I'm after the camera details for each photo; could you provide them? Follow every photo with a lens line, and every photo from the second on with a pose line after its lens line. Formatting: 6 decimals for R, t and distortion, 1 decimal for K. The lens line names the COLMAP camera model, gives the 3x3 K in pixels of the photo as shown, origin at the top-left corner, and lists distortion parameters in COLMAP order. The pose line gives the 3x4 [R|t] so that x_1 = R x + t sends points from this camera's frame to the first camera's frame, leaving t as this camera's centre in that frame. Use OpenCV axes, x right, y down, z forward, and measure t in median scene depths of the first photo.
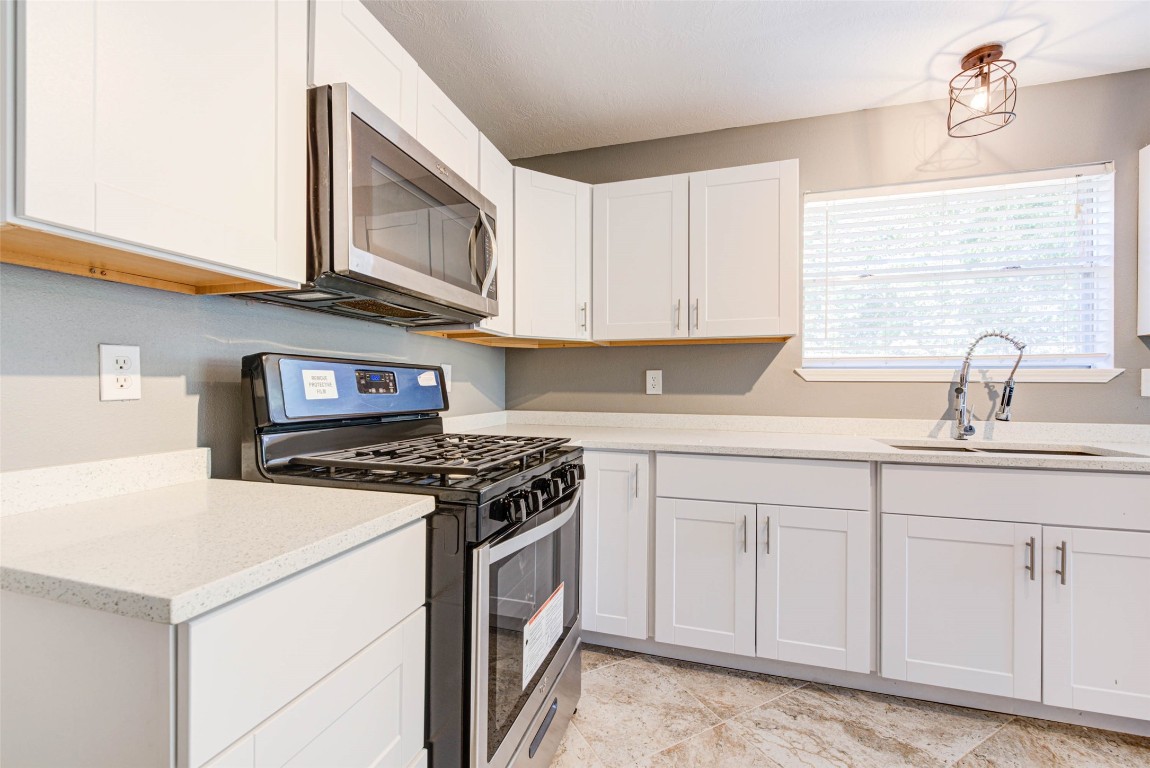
lens RADIAL K [[475.8, 0, 575.0], [0, 475.8, 387.7], [0, 0, 1]] dist [-0.000123, -0.000820]
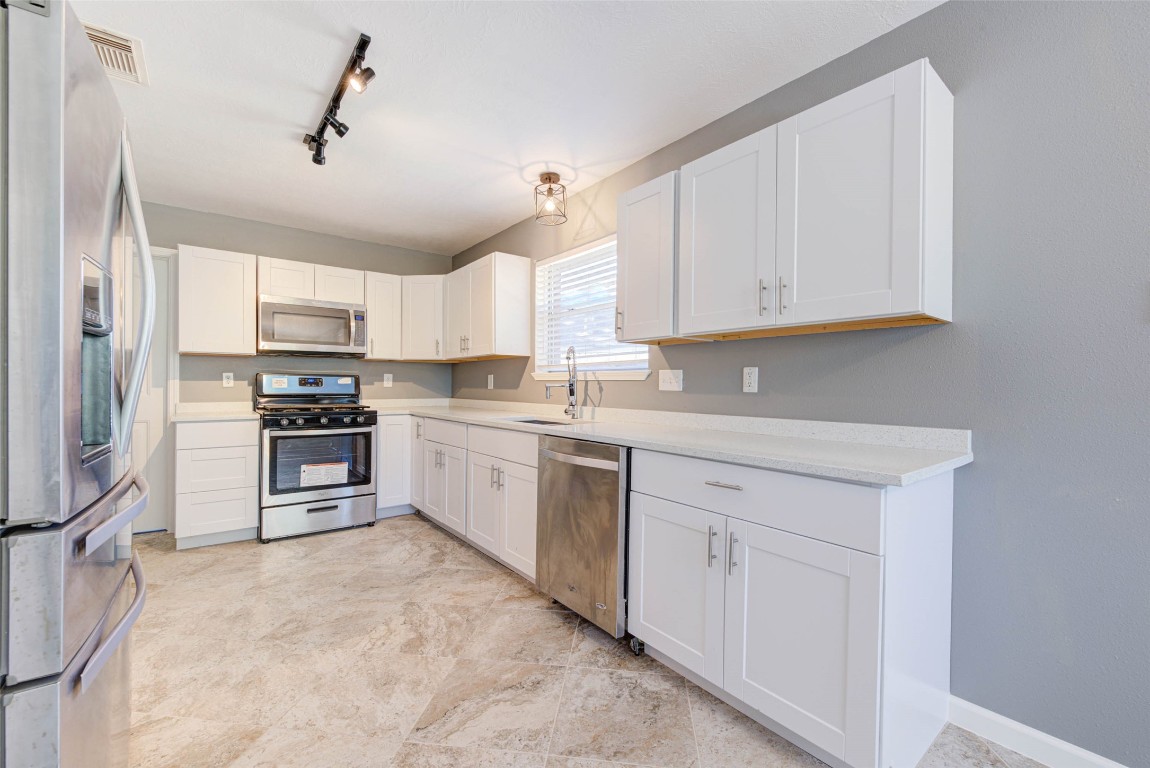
lens RADIAL K [[475.8, 0, 574.5], [0, 475.8, 387.0], [0, 0, 1]] dist [-0.000123, -0.000820]
pose [[0.815338, 0.002909, -0.578978, 2.130193], [-0.002372, 0.999996, 0.001684, 0.007331], [0.578981, 0.000000, 0.815341, -0.299615]]
